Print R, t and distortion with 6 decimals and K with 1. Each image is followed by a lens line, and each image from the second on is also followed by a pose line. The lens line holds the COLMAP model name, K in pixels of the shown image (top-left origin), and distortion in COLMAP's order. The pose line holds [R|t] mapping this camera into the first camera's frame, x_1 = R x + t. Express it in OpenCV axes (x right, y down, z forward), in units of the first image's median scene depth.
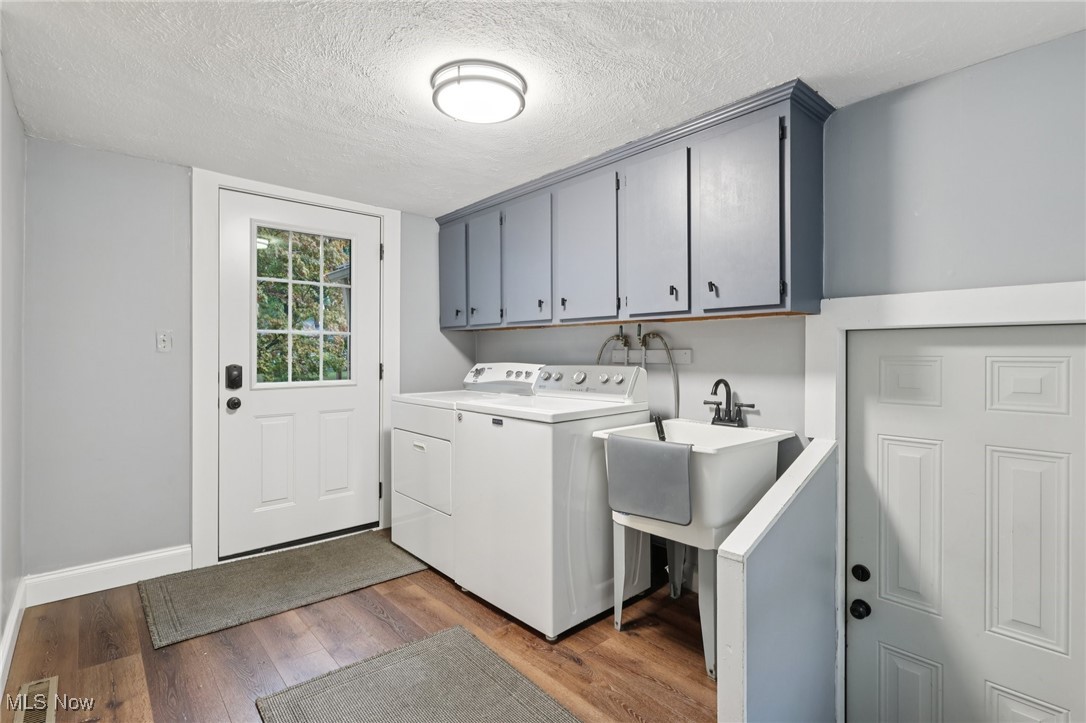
lens RADIAL K [[519.7, 0, 542.9], [0, 519.7, 347.2], [0, 0, 1]] dist [0.002024, 0.000150]
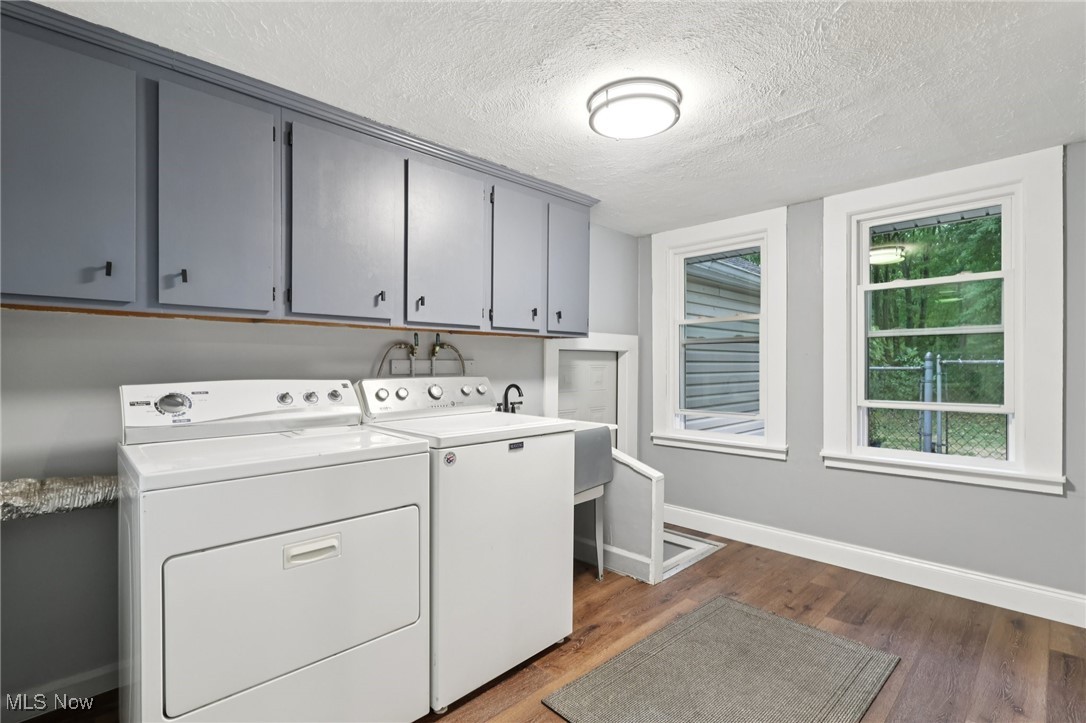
lens RADIAL K [[508.9, 0, 543.0], [0, 508.9, 361.5], [0, 0, 1]] dist [-0.004264, -0.000196]
pose [[-0.049126, 0.003479, 0.998787, -0.898693], [-0.012770, 0.999910, -0.004111, 0.010388], [-0.998711, -0.012956, -0.049077, 0.988576]]
